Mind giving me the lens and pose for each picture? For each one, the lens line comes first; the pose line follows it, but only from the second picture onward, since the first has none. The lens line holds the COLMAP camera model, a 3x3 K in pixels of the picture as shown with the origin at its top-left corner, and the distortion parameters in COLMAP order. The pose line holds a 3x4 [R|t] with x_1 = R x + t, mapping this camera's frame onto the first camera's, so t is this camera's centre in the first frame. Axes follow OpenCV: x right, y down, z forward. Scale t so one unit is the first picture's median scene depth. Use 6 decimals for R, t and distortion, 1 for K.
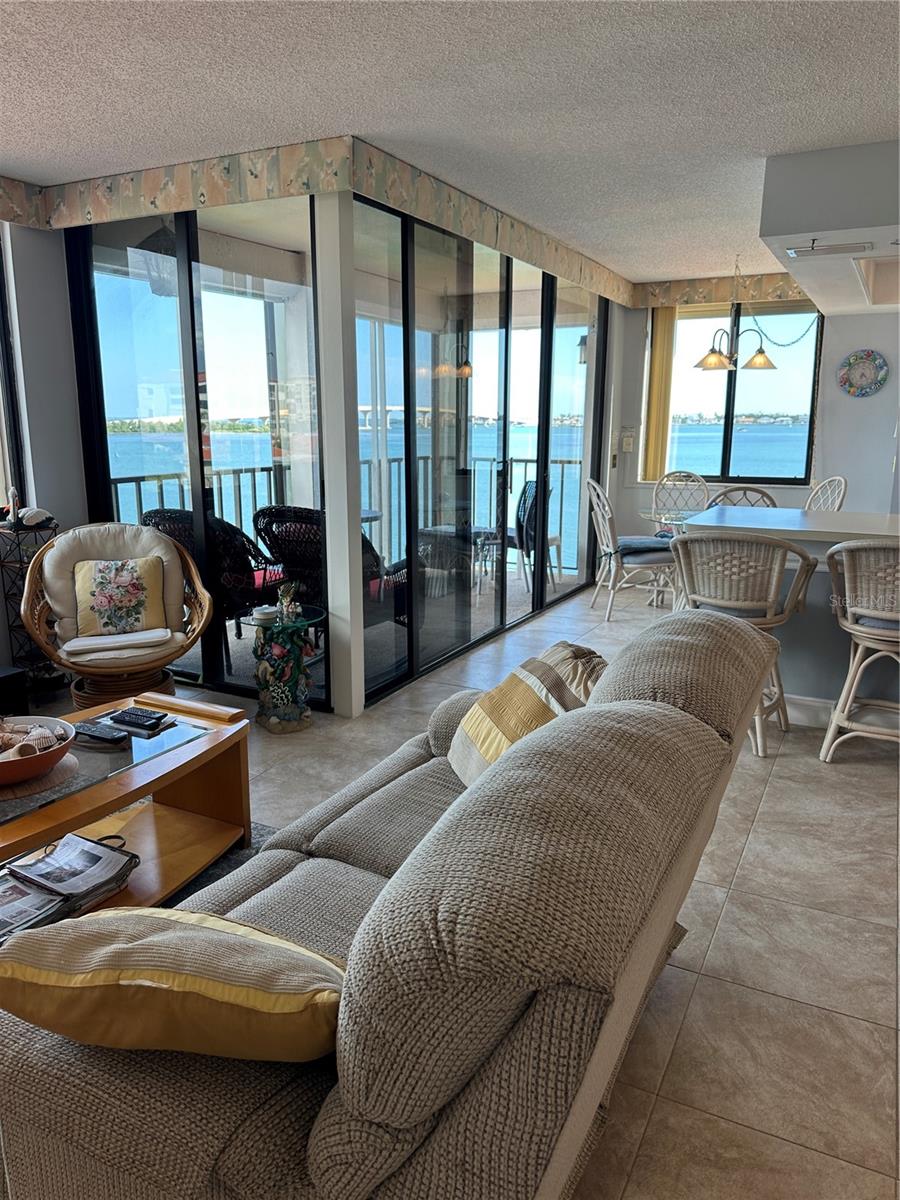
lens RADIAL K [[851.6, 0, 450.0], [0, 851.6, 600.0], [0, 0, 1]] dist [0.162313, -0.306622]
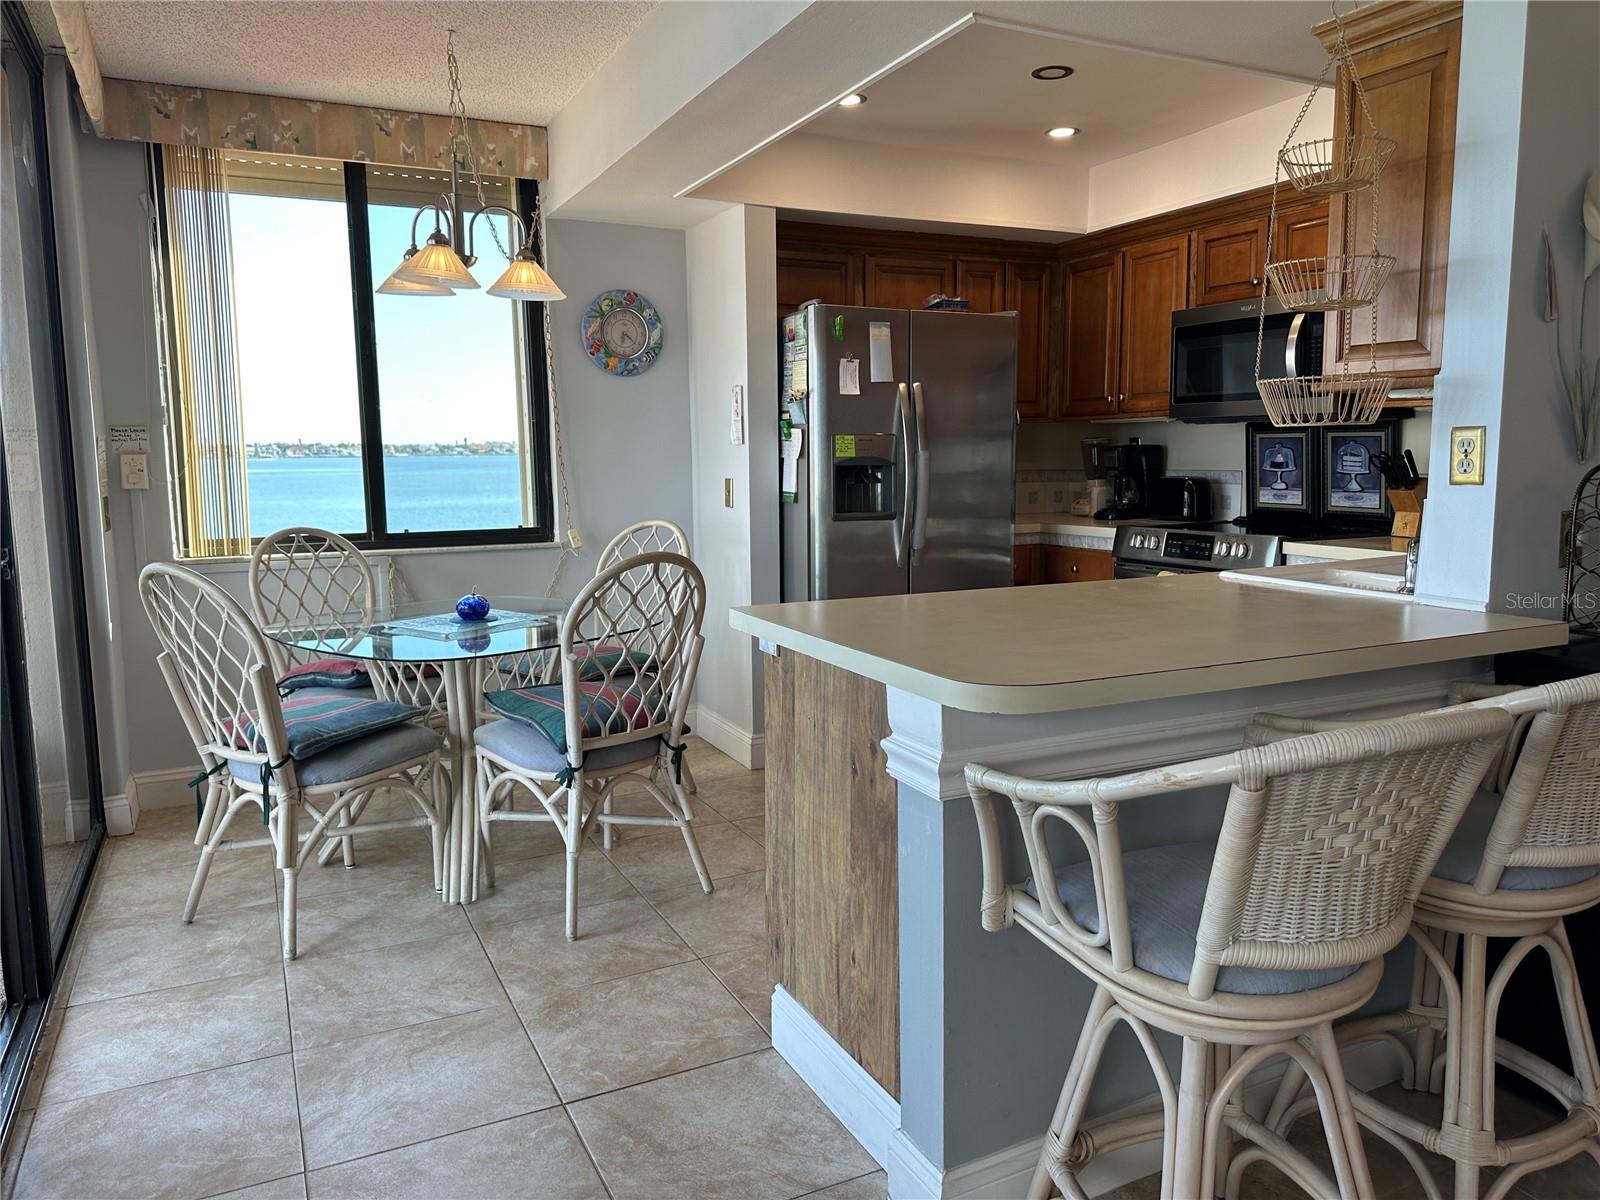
lens RADIAL K [[1121.3, 0, 804.7], [0, 1121.3, 581.6], [0, 0, 1]] dist [0.013233, 0.001444]
pose [[0.576370, -0.103864, 0.810562, -0.047329], [0.174866, 0.984591, 0.001821, -0.083515], [-0.798261, 0.140690, 0.585650, 0.493344]]
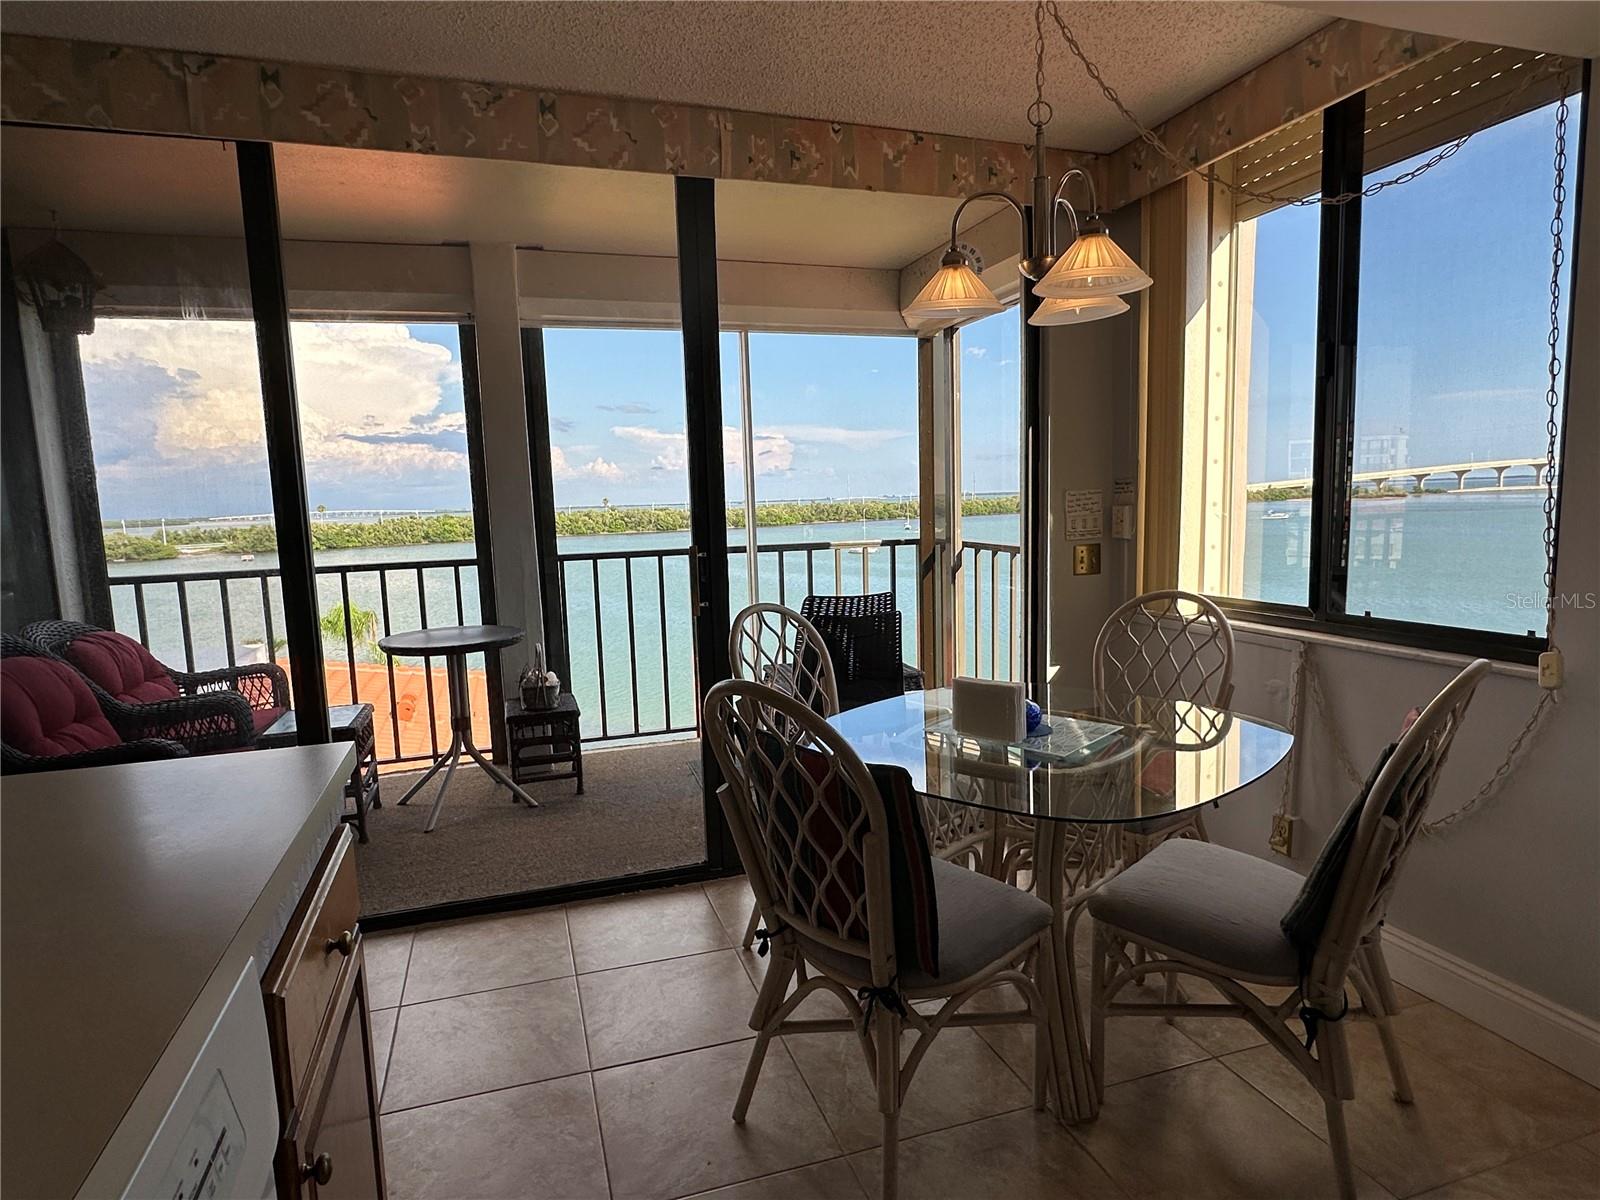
lens RADIAL K [[896.9, 0, 800.0], [0, 896.9, 600.0], [0, 0, 1]] dist [-0.004881, -0.000960]
pose [[0.719901, 0.054376, -0.691944, 0.440452], [-0.110910, 0.993129, -0.037347, -0.117102], [0.685158, 0.103629, 0.720985, 0.626388]]
